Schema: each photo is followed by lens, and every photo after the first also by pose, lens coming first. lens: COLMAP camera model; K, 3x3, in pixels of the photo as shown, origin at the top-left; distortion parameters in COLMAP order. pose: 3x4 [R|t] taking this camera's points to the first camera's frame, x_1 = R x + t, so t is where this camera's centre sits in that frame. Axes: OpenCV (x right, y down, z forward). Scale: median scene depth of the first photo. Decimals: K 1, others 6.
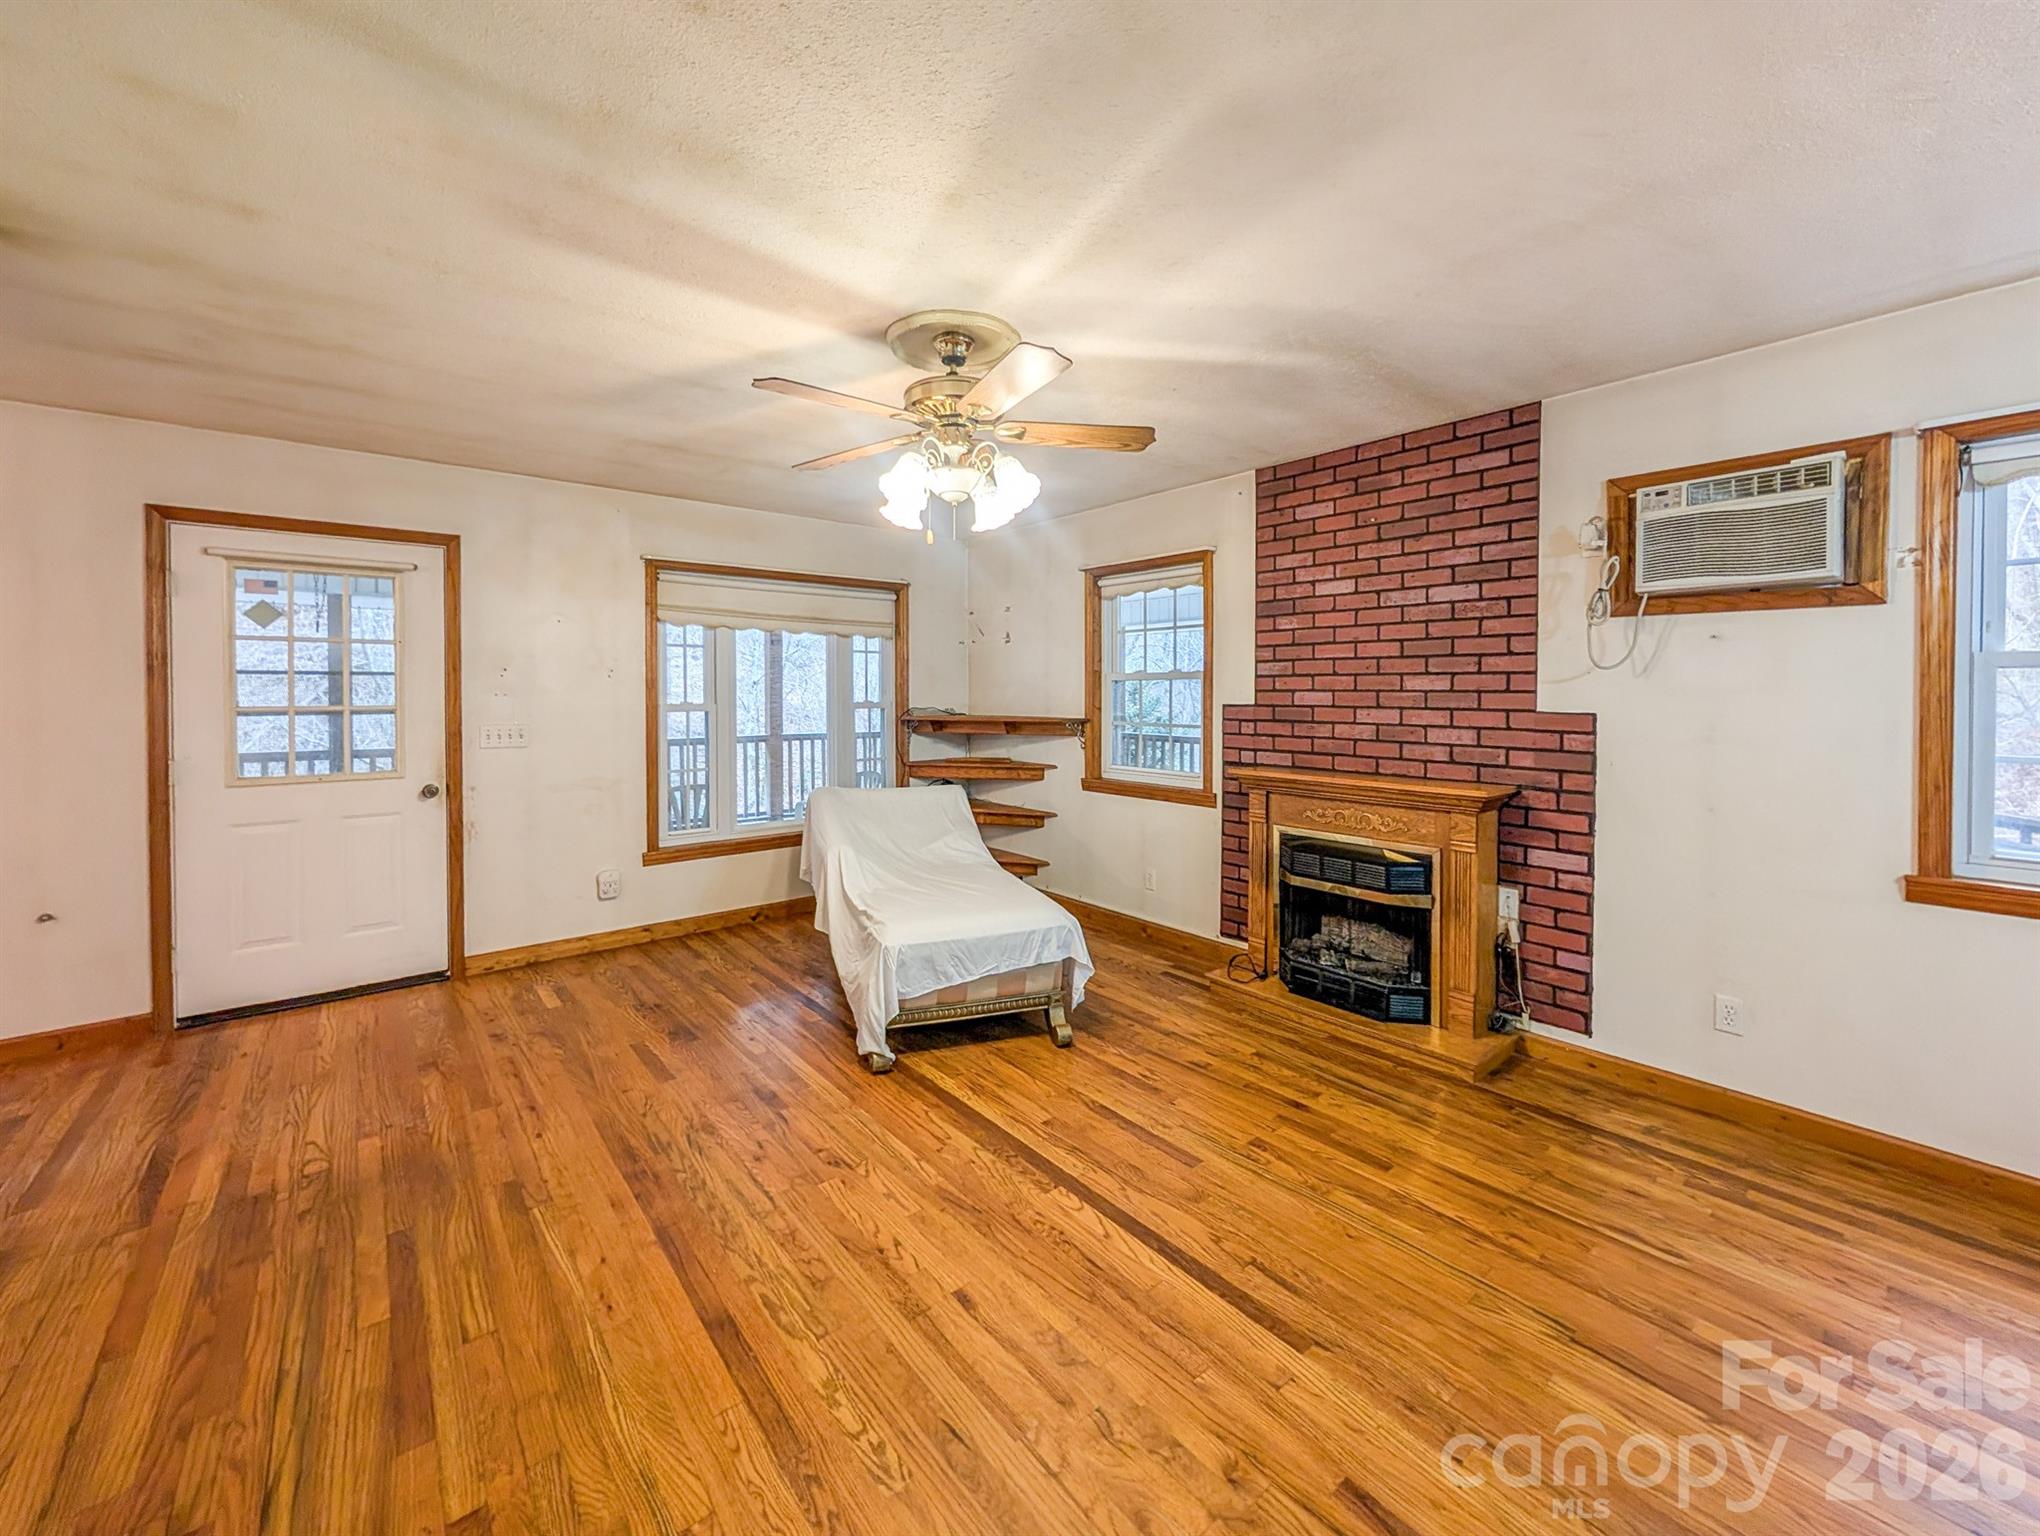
lens RADIAL K [[805.5, 0, 1001.9], [0, 805.5, 698.2], [0, 0, 1]] dist [0.001614, 0.000148]
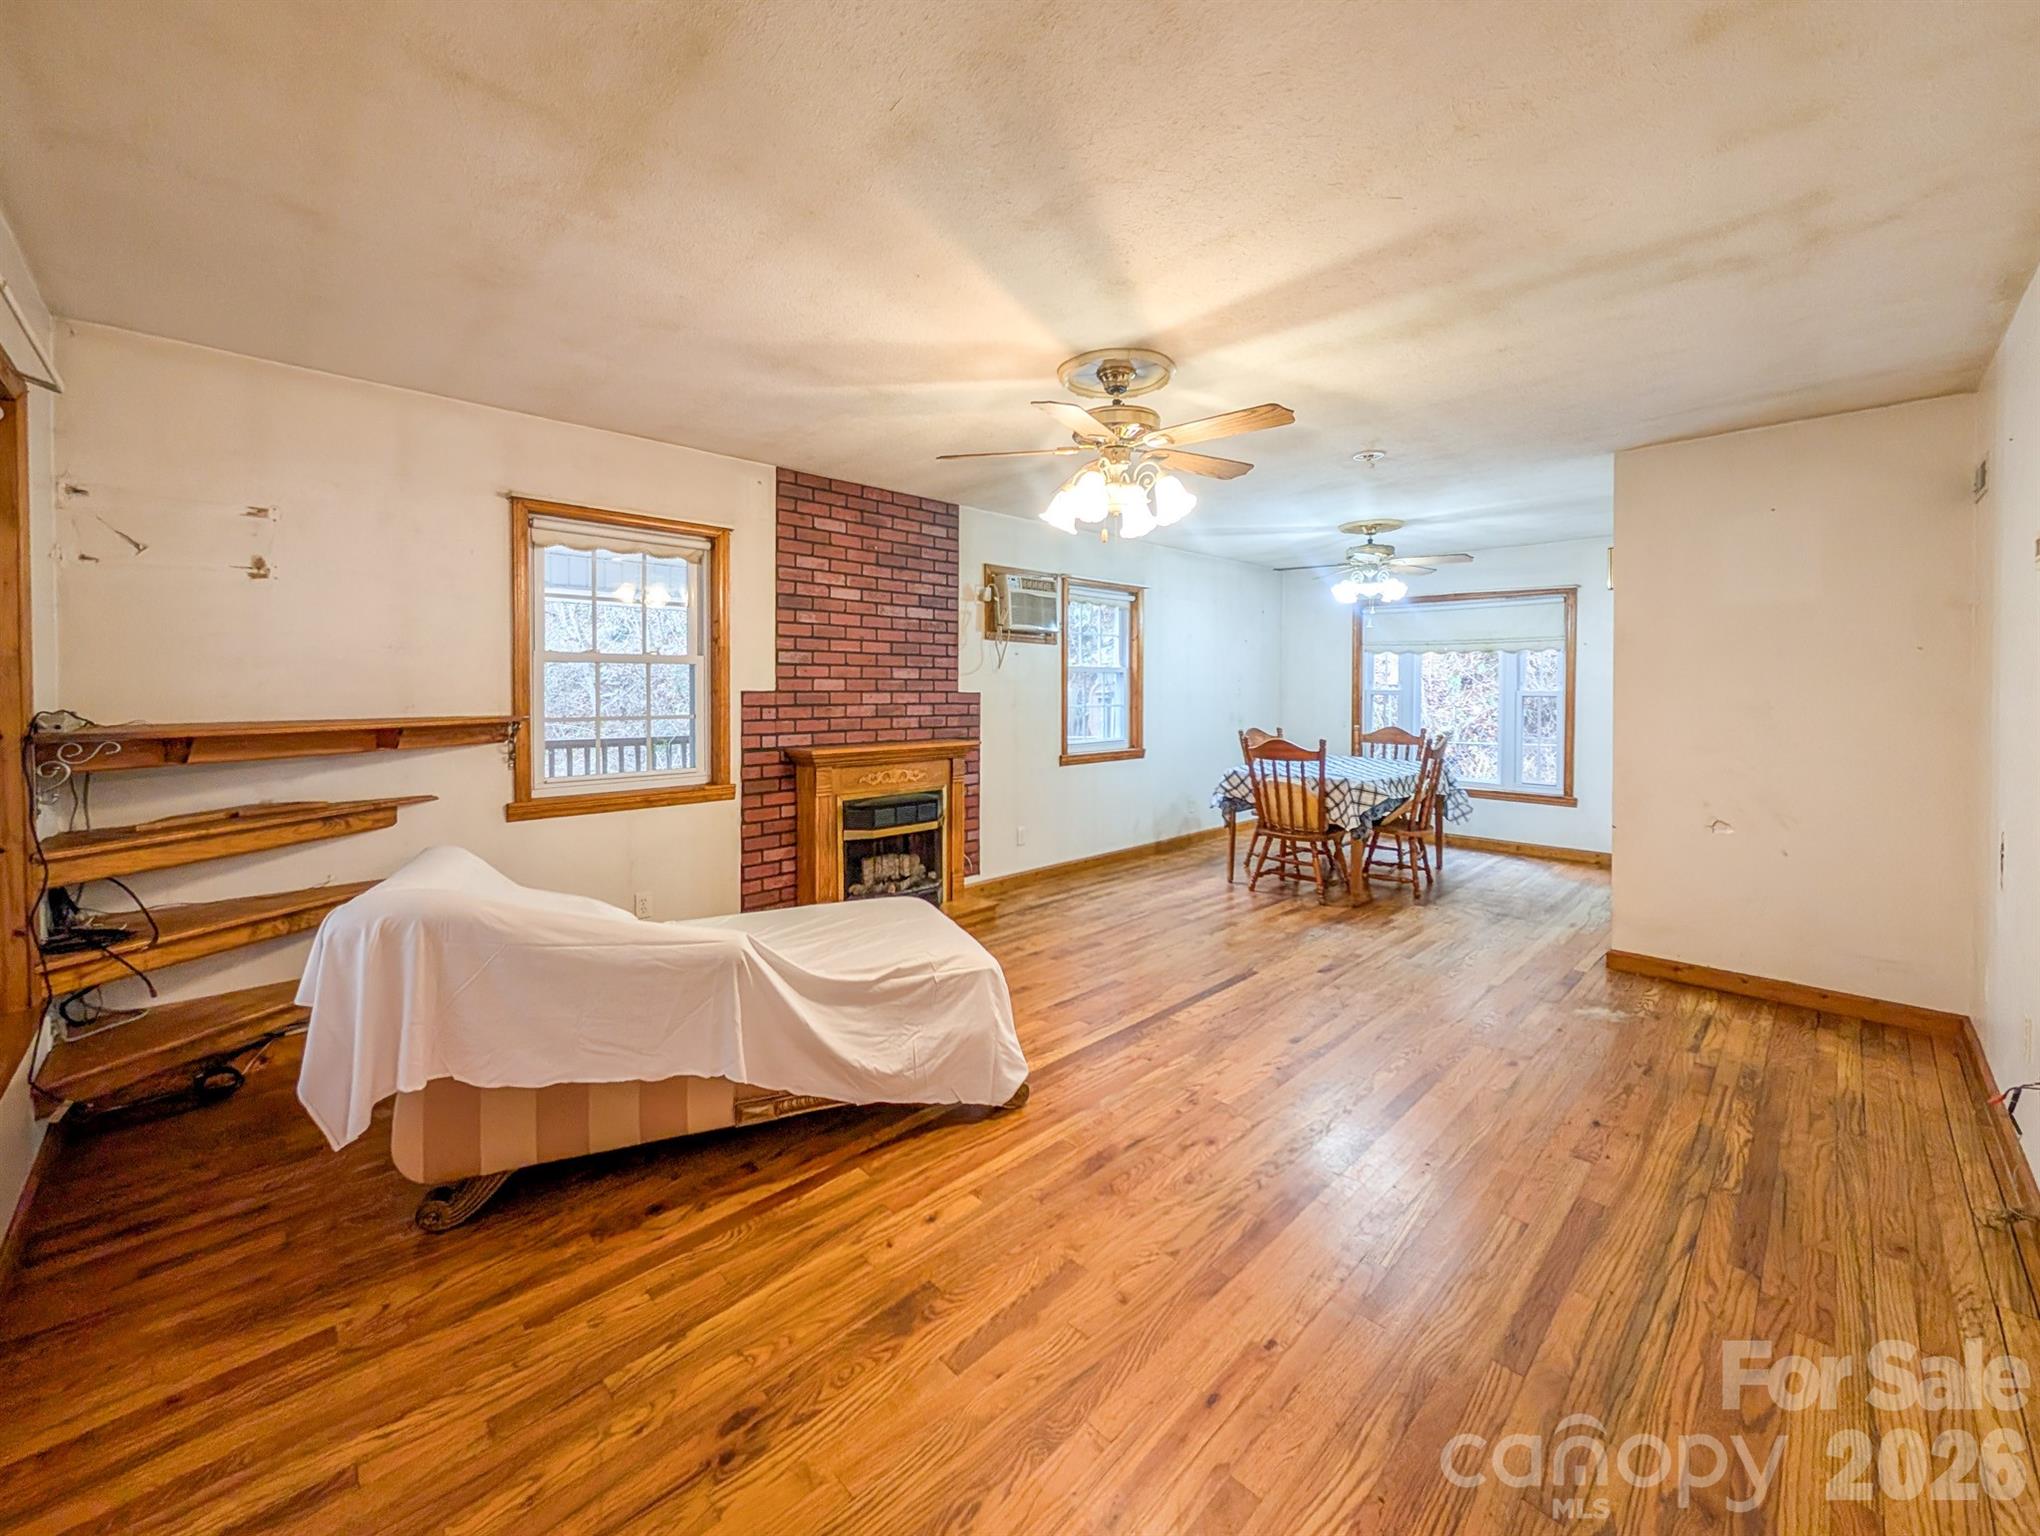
lens RADIAL K [[805.5, 0, 1001.9], [0, 805.5, 698.2], [0, 0, 1]] dist [0.001614, 0.000148]
pose [[-0.086245, -0.019032, 0.996092, -0.872729], [0.002853, 0.999809, 0.019350, -0.002490], [-0.996270, 0.004511, -0.086174, 0.921854]]
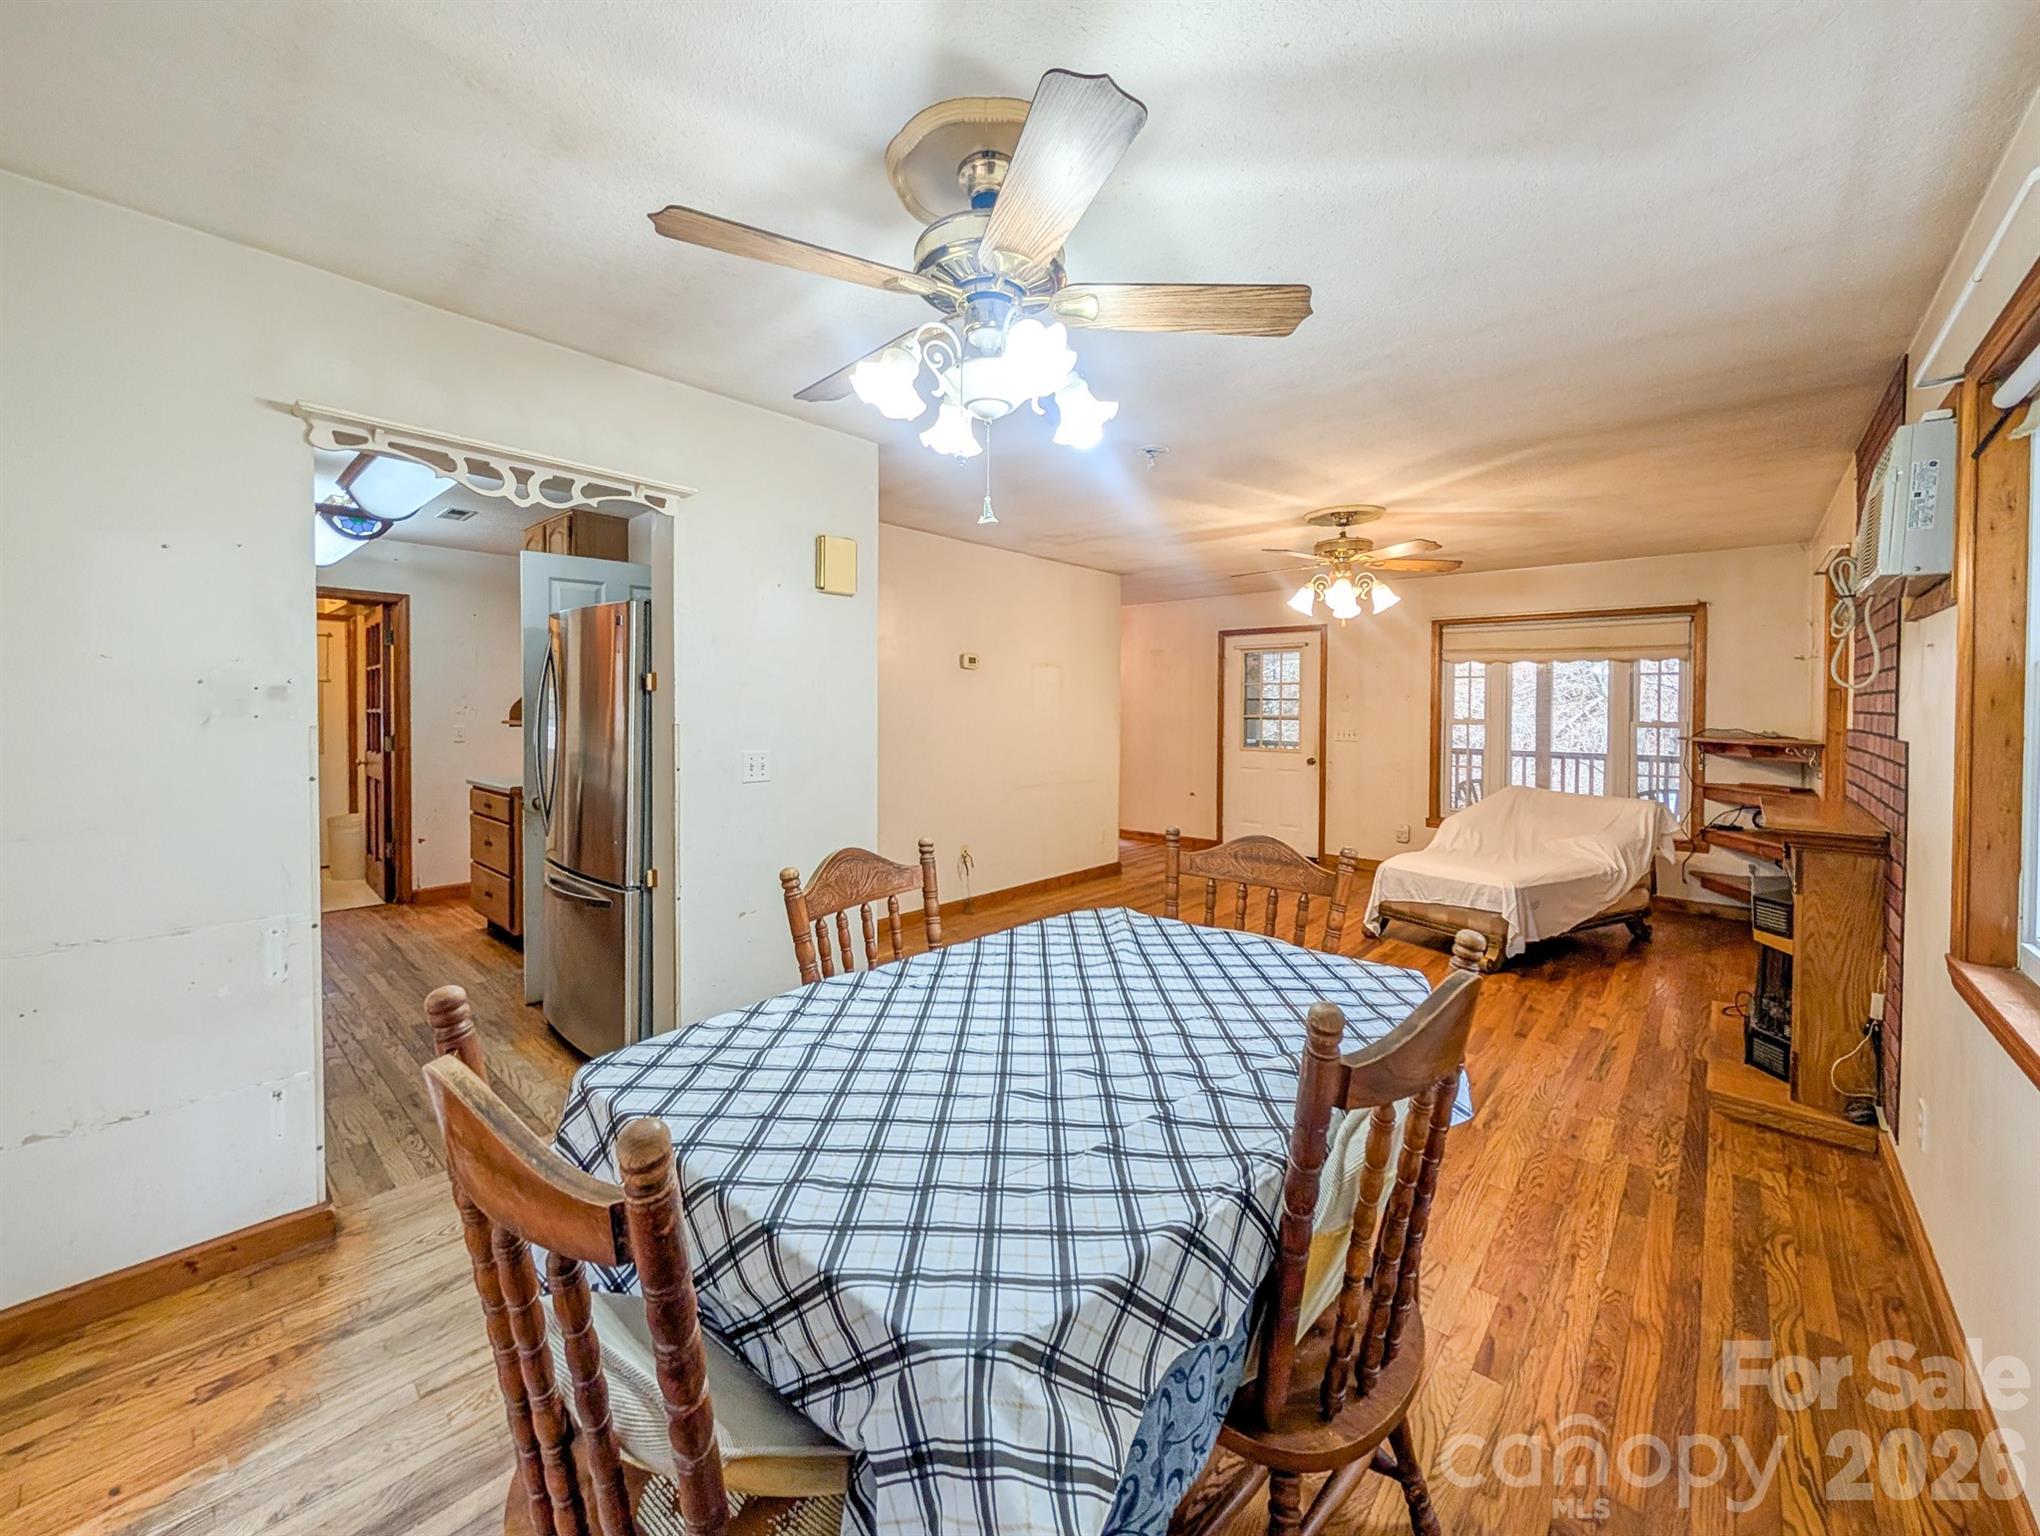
lens RADIAL K [[805.5, 0, 1001.9], [0, 805.5, 698.2], [0, 0, 1]] dist [0.001614, 0.000148]
pose [[0.154889, -0.007283, -0.987905, 1.165550], [-0.018310, 0.999780, -0.010241, 0.000083], [0.987762, 0.019675, 0.154721, -0.015666]]
